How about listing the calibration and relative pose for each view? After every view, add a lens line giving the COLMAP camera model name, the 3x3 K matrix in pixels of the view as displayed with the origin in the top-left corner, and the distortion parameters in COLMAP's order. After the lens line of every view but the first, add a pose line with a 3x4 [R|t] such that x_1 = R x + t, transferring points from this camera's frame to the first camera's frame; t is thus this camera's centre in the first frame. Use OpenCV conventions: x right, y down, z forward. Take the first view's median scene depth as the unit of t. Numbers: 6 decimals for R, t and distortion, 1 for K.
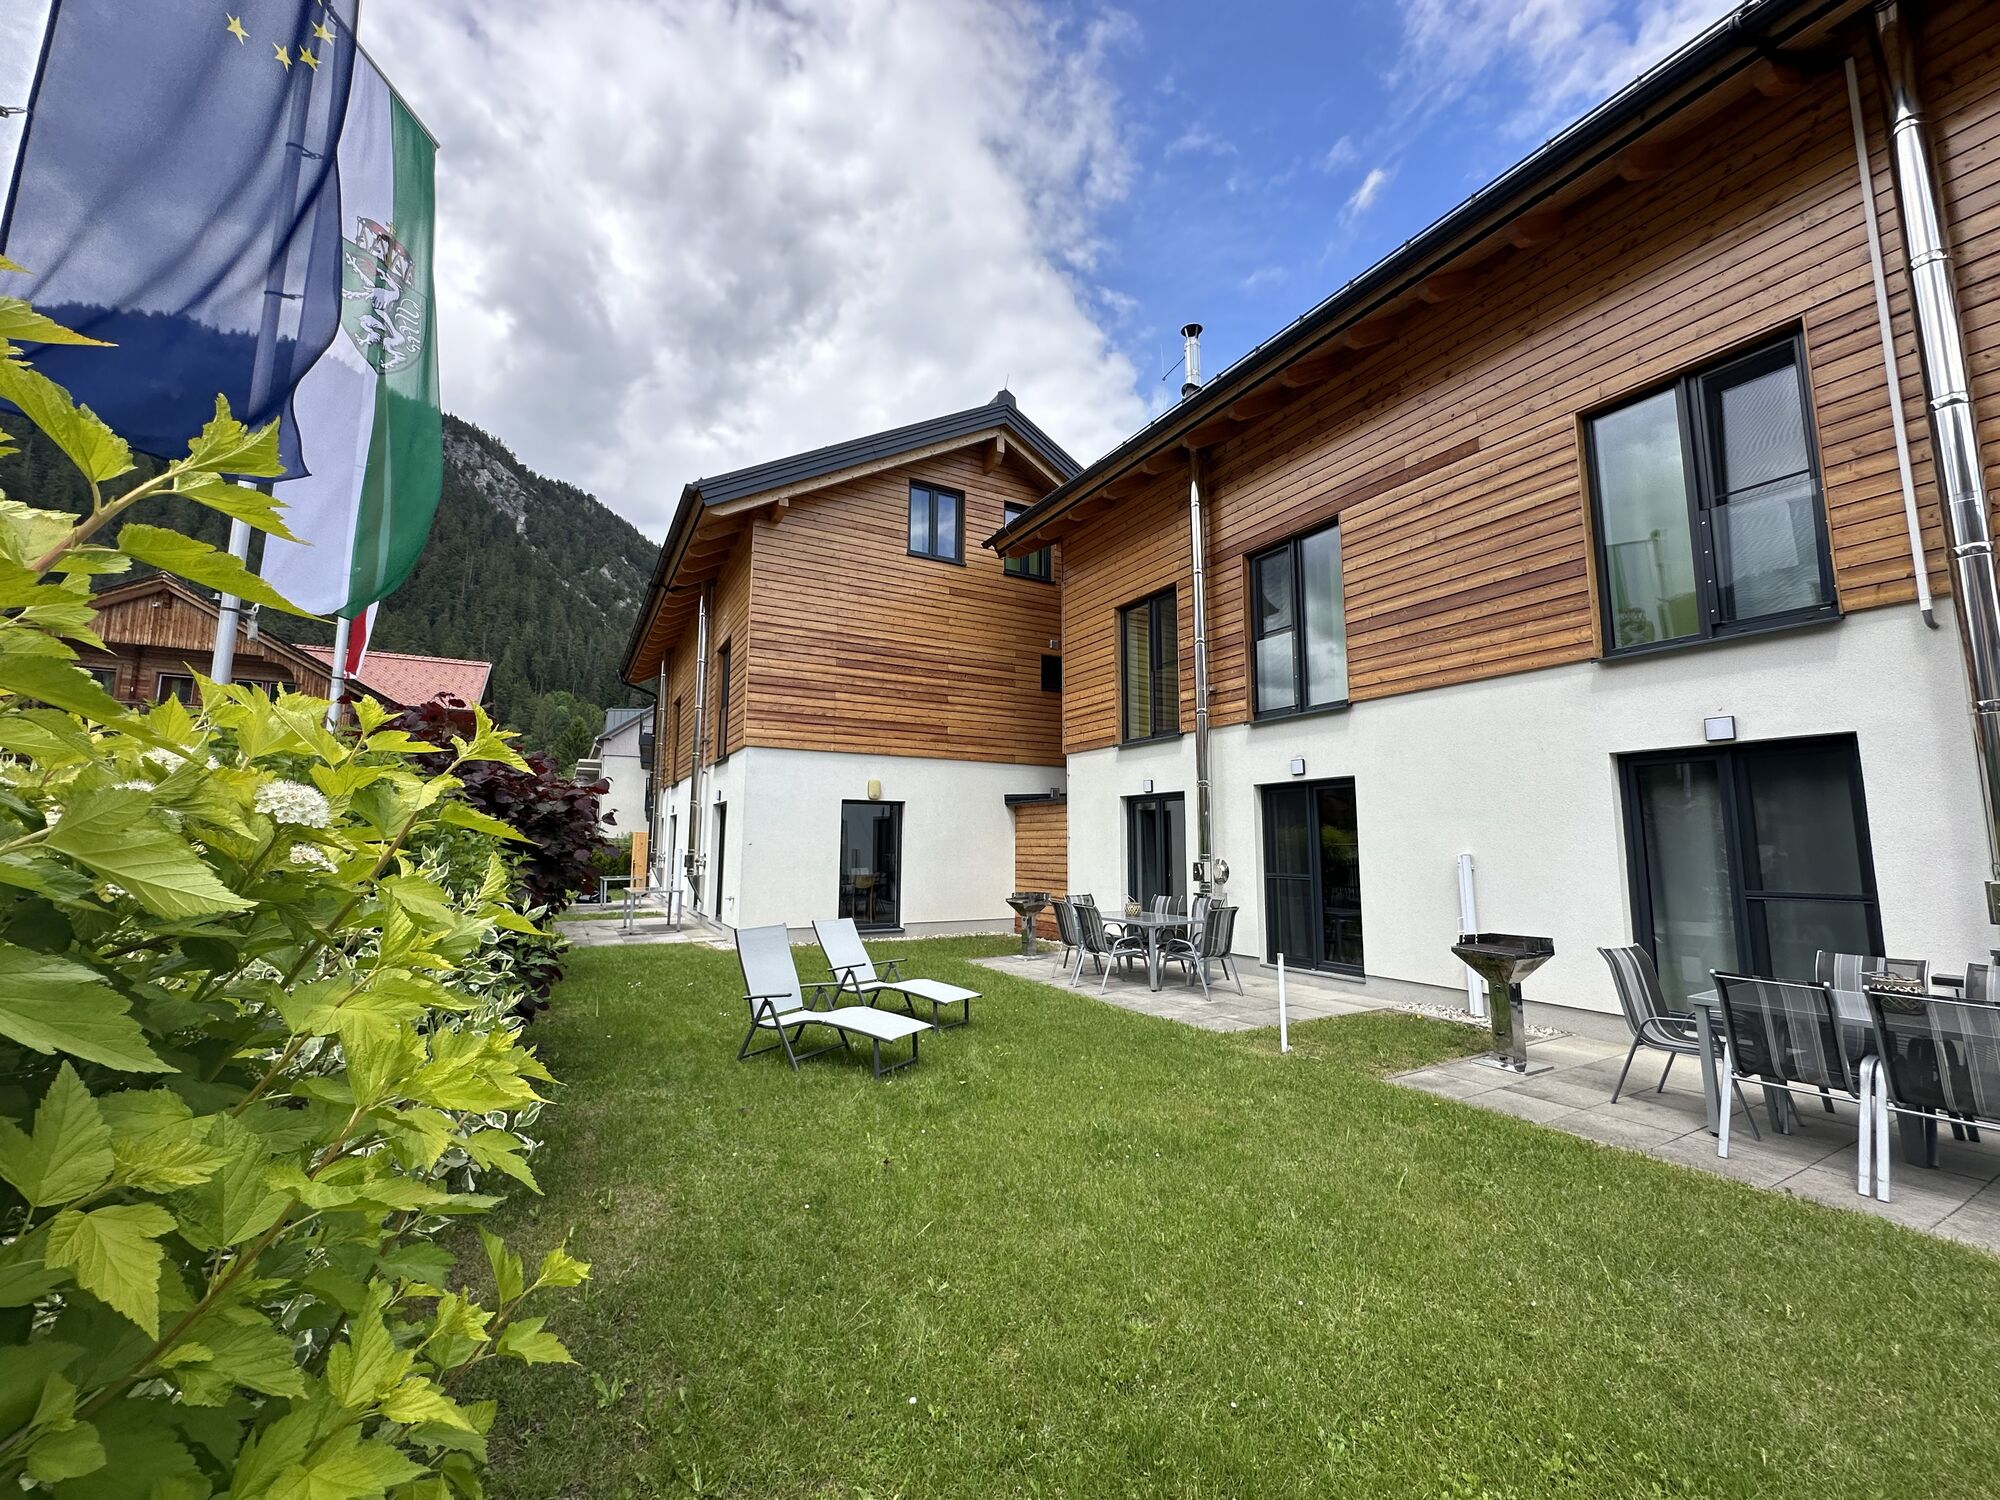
lens RADIAL K [[795.3, 0, 1000.8], [0, 795.3, 751.3], [0, 0, 1]] dist [-0.004572, 0.000876]
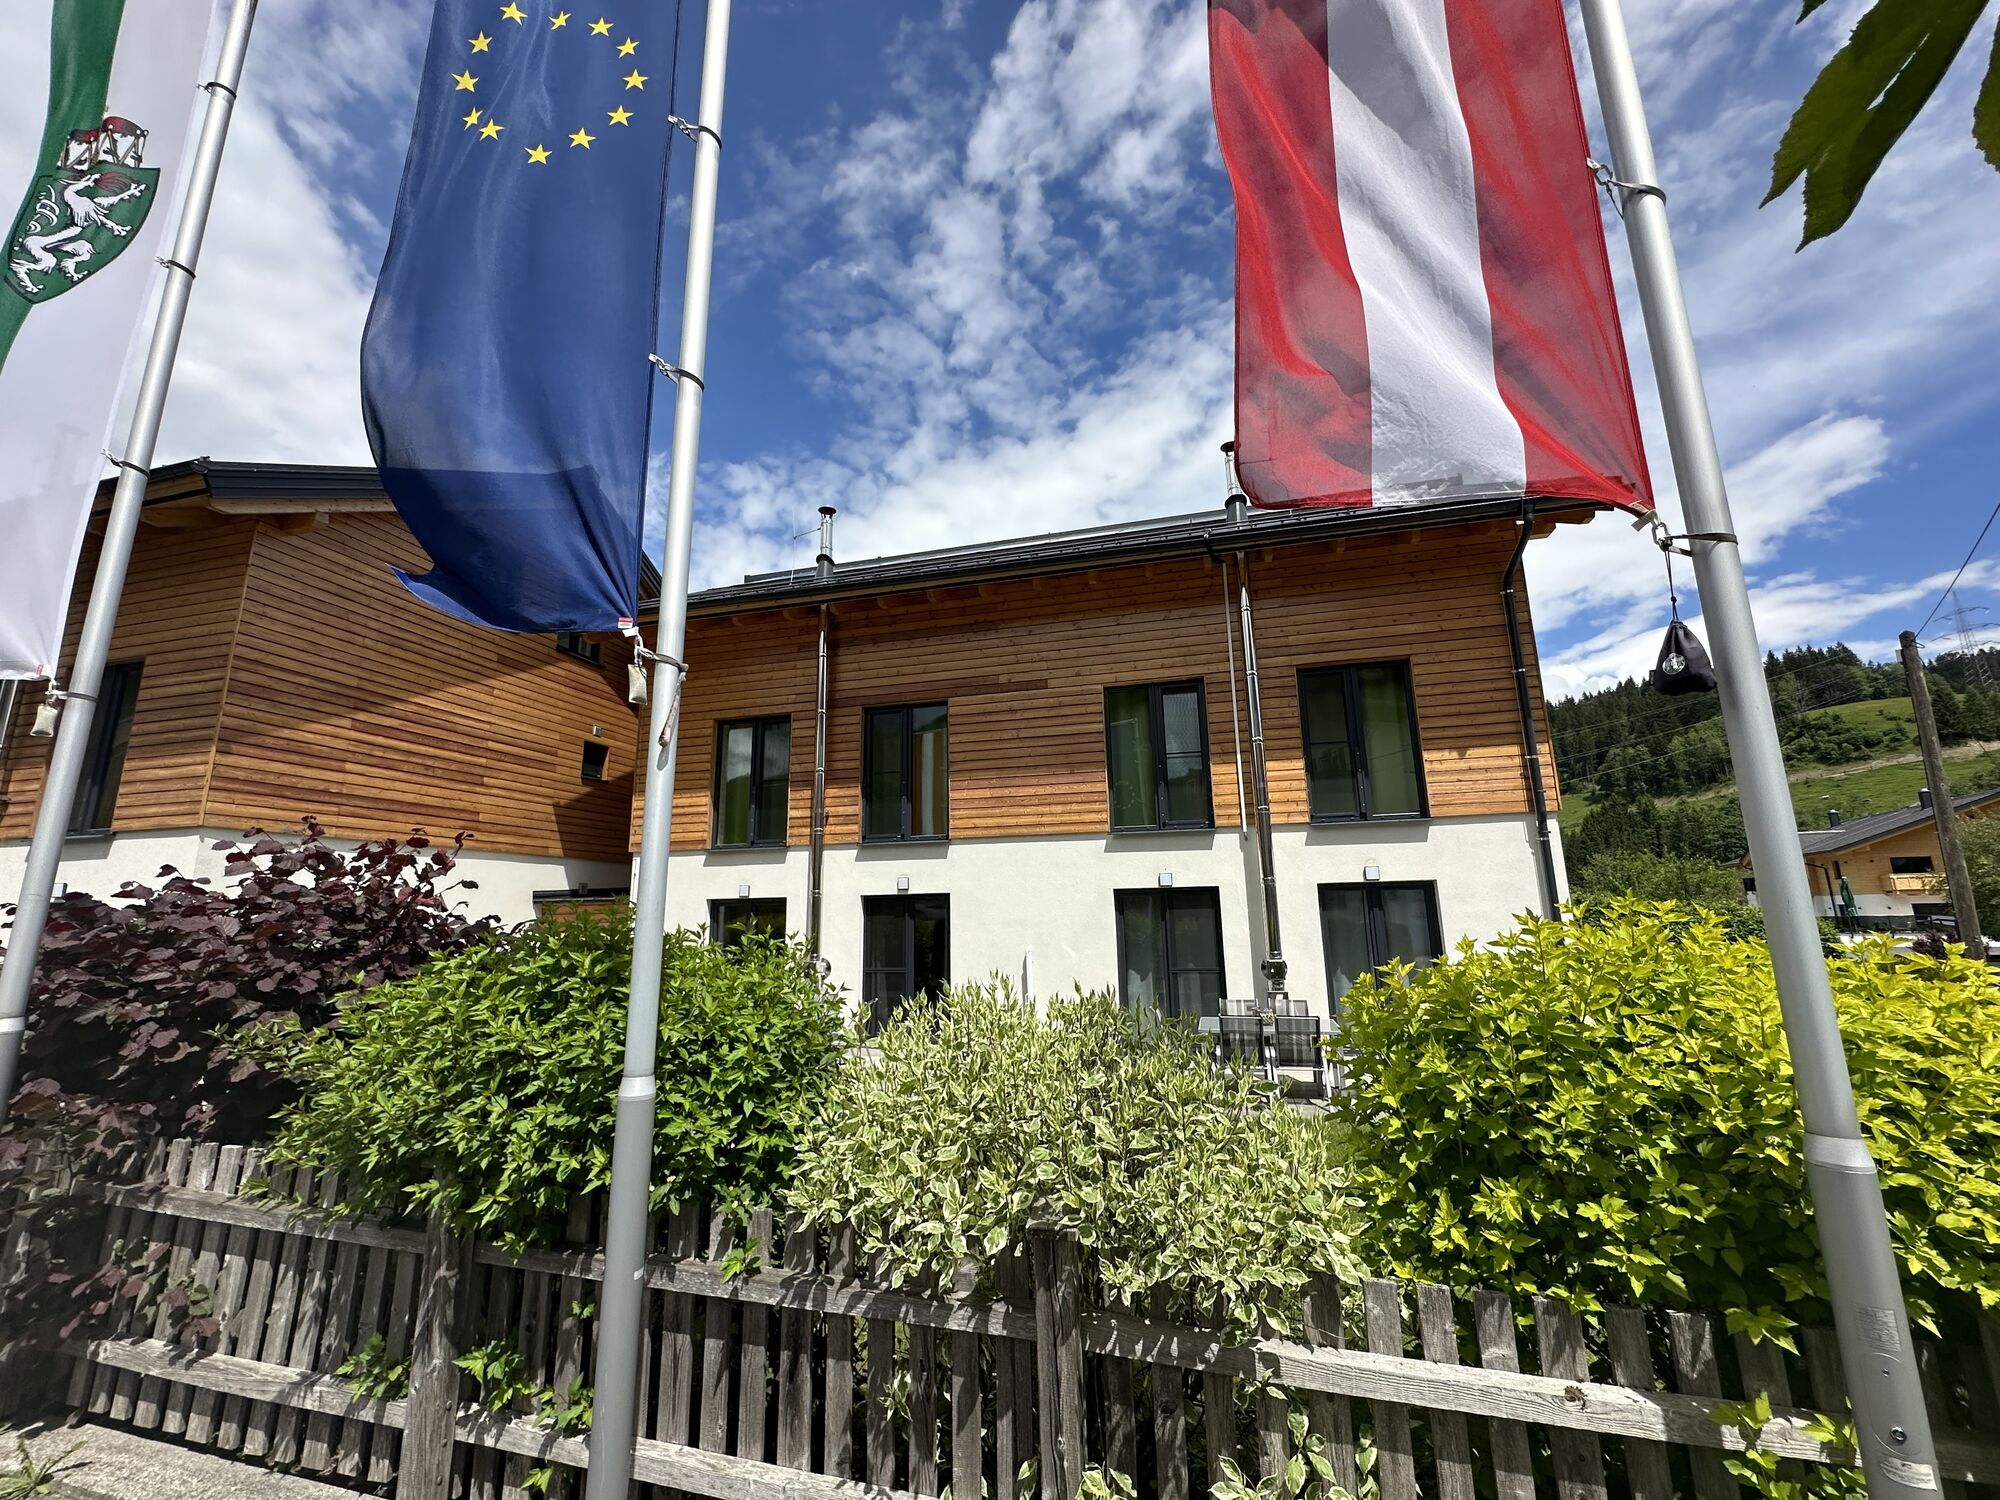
lens RADIAL K [[795.3, 0, 999.0], [0, 795.3, 751.6], [0, 0, 1]] dist [-0.004572, 0.000876]
pose [[0.695628, 0.128836, 0.706756, -0.496074], [-0.066633, 0.991118, -0.115089, -0.058803], [-0.715306, 0.032966, 0.698034, -0.021361]]
